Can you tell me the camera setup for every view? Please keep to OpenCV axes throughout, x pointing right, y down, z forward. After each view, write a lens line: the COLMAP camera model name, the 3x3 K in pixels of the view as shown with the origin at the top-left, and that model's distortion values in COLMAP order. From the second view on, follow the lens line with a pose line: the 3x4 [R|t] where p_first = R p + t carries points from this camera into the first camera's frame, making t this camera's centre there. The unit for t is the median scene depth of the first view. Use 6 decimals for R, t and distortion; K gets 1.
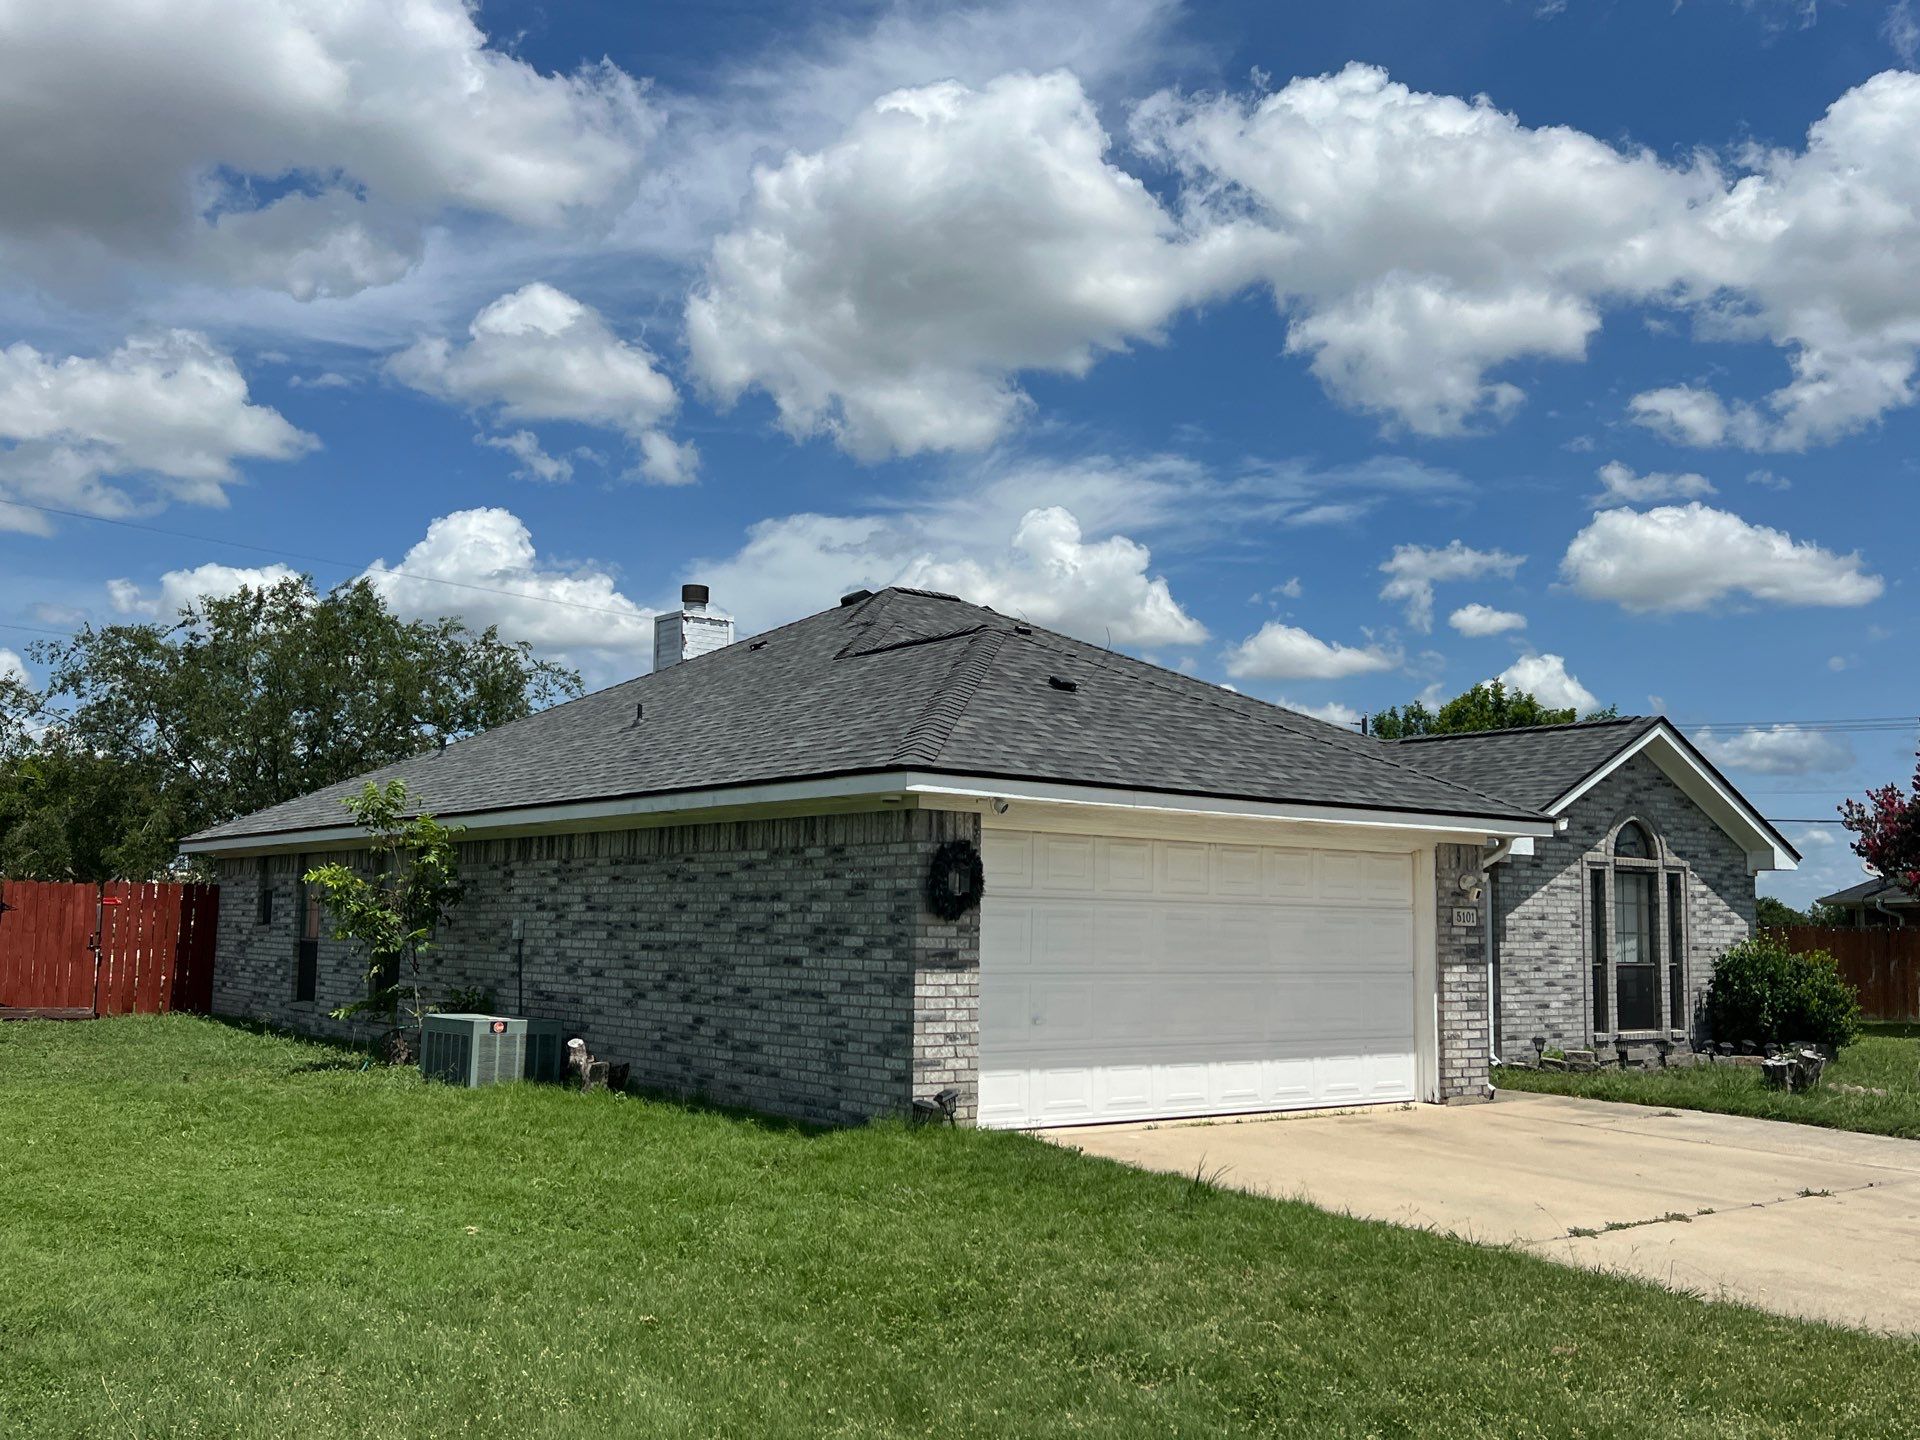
lens RADIAL K [[1770.3, 0, 959.7], [0, 1770.3, 705.5], [0, 0, 1]] dist [0.025100, 0.000000]
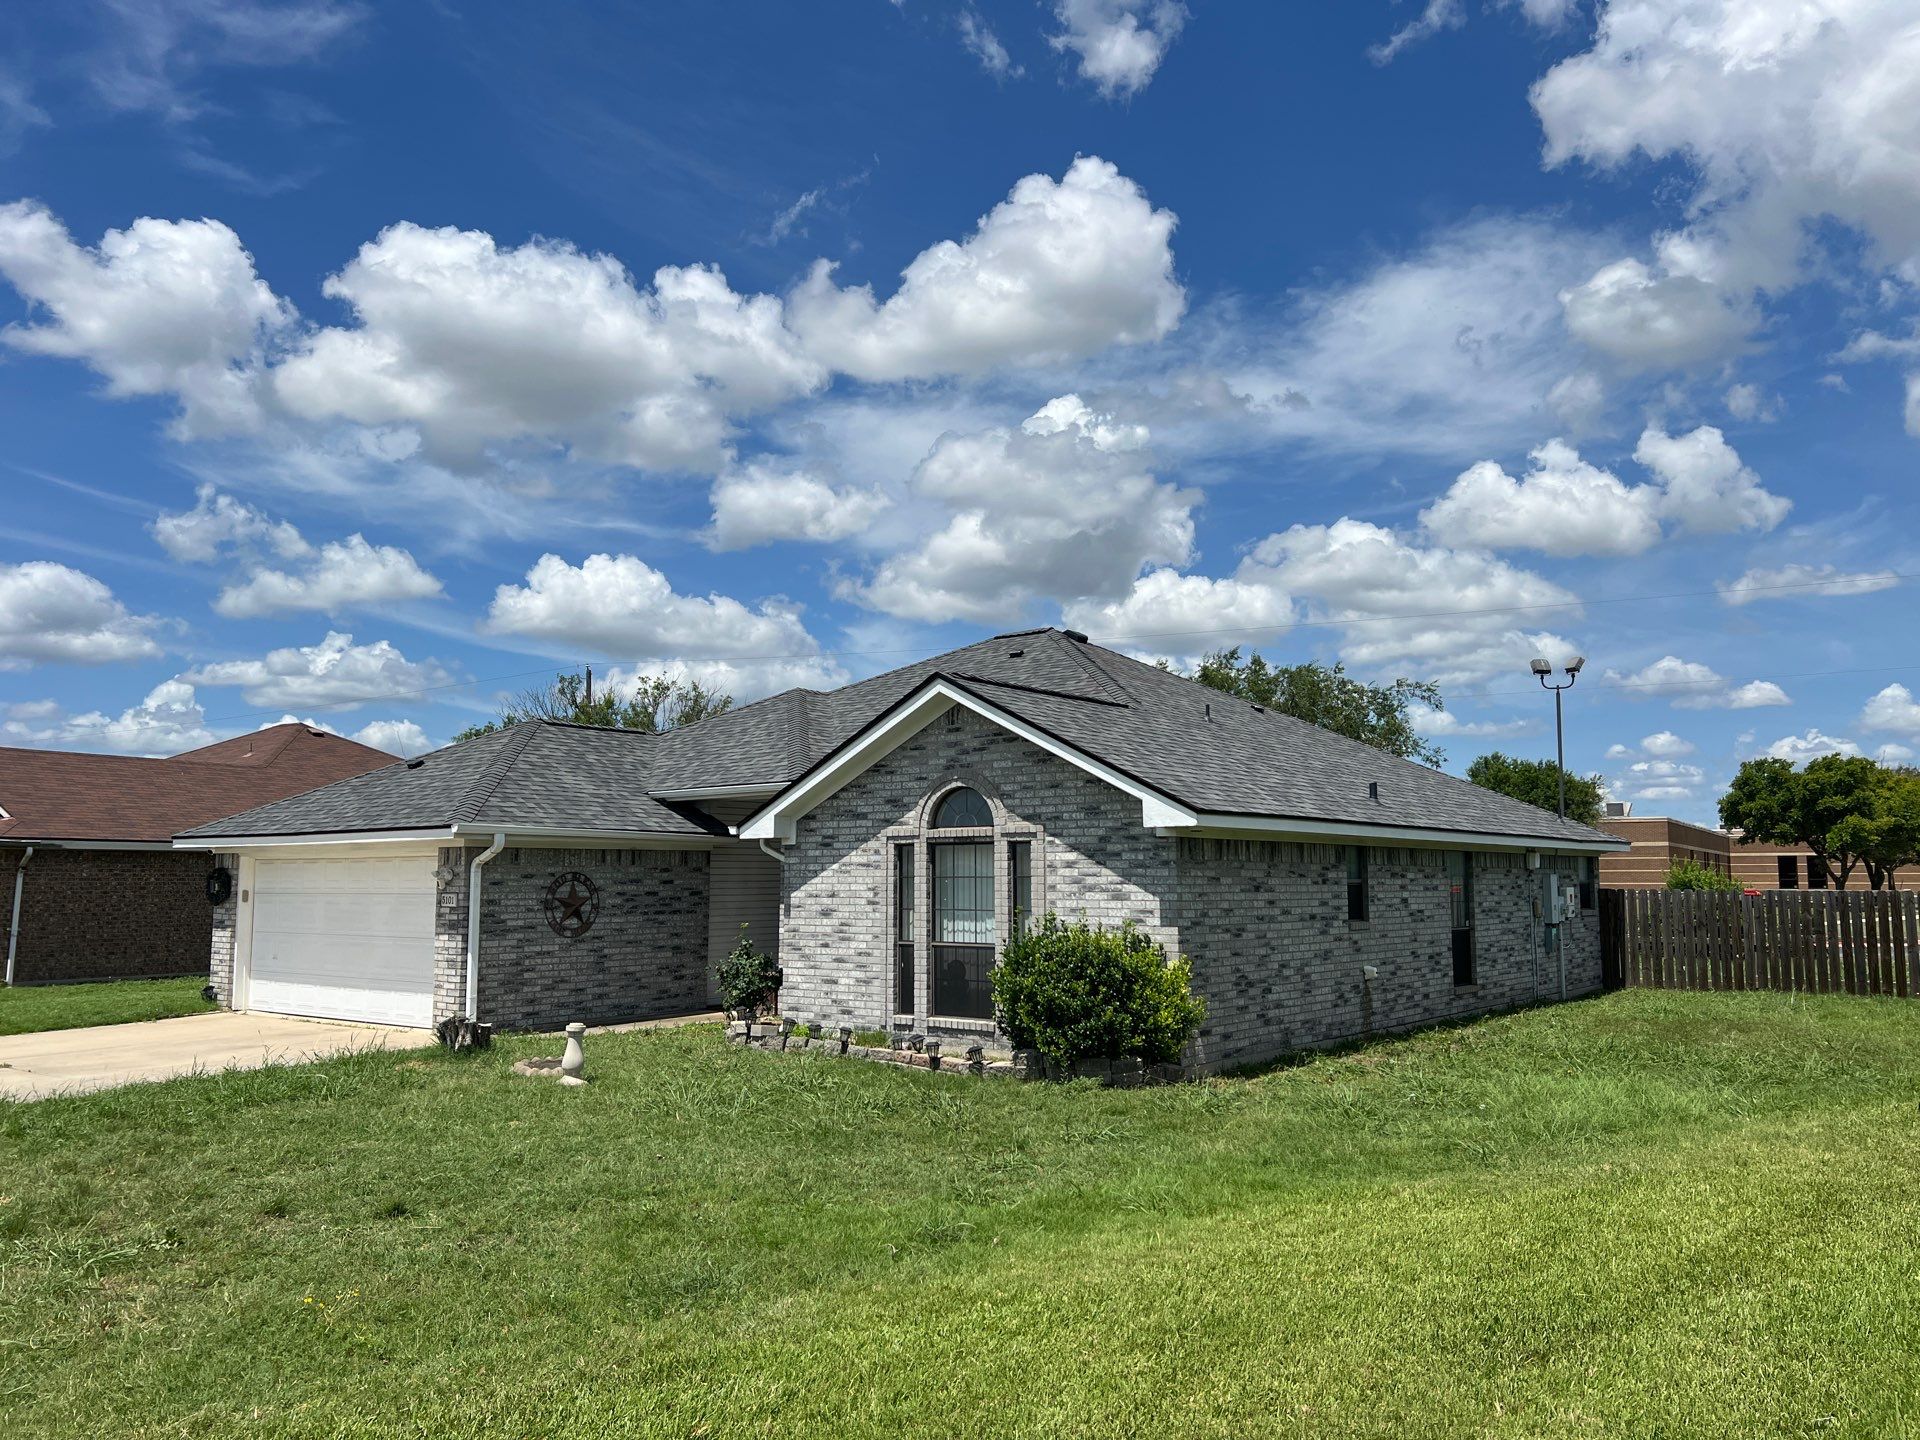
lens RADIAL K [[1452.4, 0, 953.4], [0, 1452.4, 734.4], [0, 0, 1]] dist [0.038750, -0.045947]
pose [[0.252307, -0.113409, -0.960978, 1.128859], [0.123816, 0.988728, -0.084176, 0.103683], [0.959693, -0.097747, 0.263505, 0.830137]]
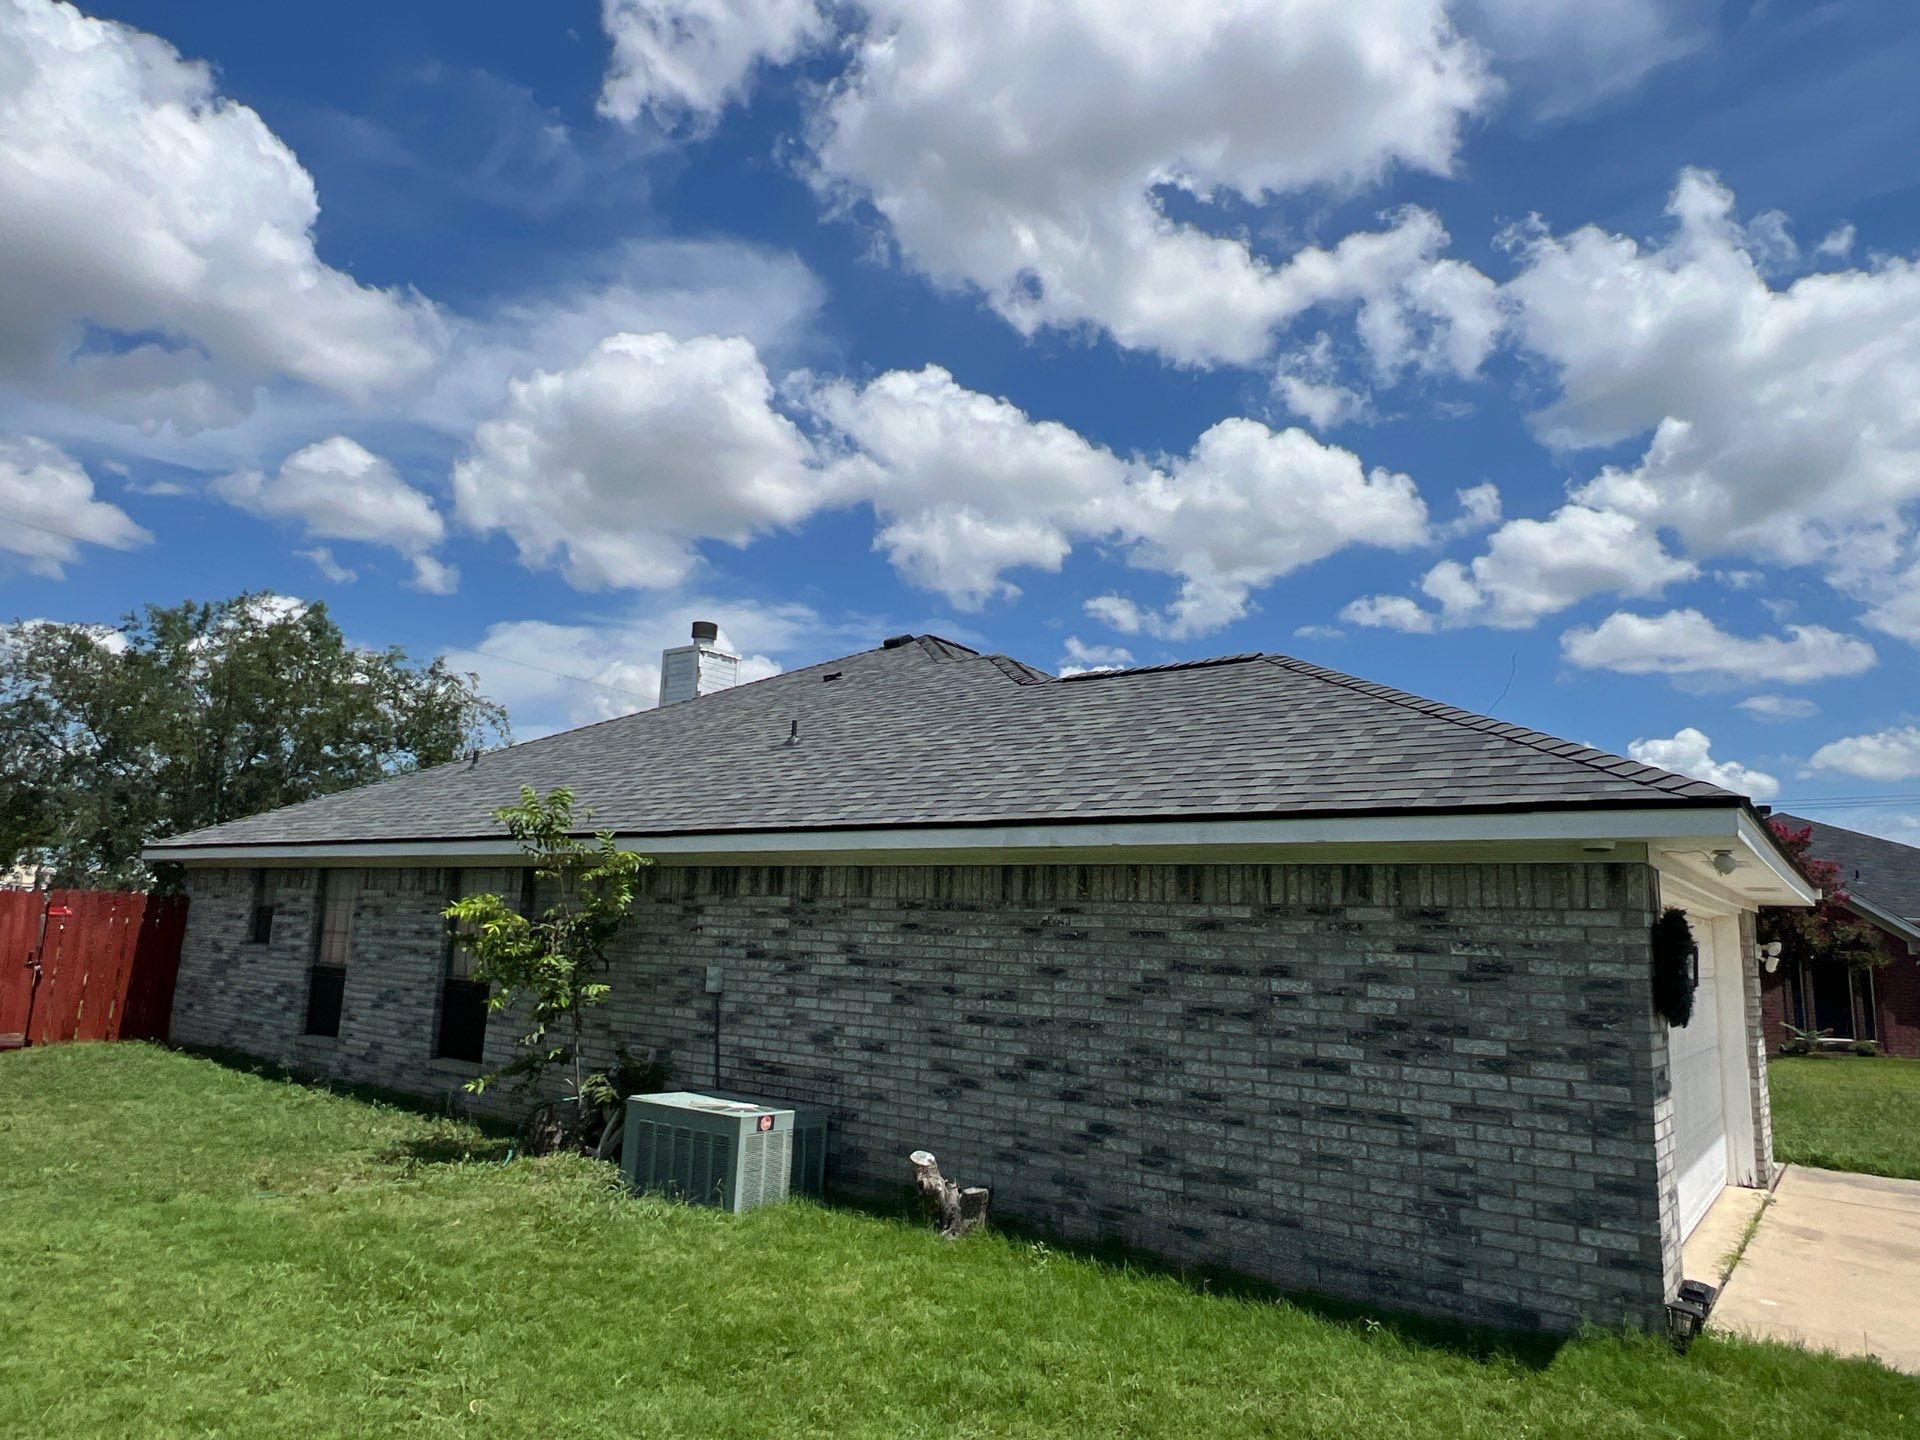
lens RADIAL K [[1202.0, 0, 950.3], [0, 1202.0, 693.7], [0, 0, 1]] dist [-0.002366, 0.007048]
pose [[0.965718, 0.075617, 0.248337, -0.259187], [-0.058448, 0.995408, -0.075807, 0.027121], [-0.252928, 0.058693, 0.965703, 0.381858]]
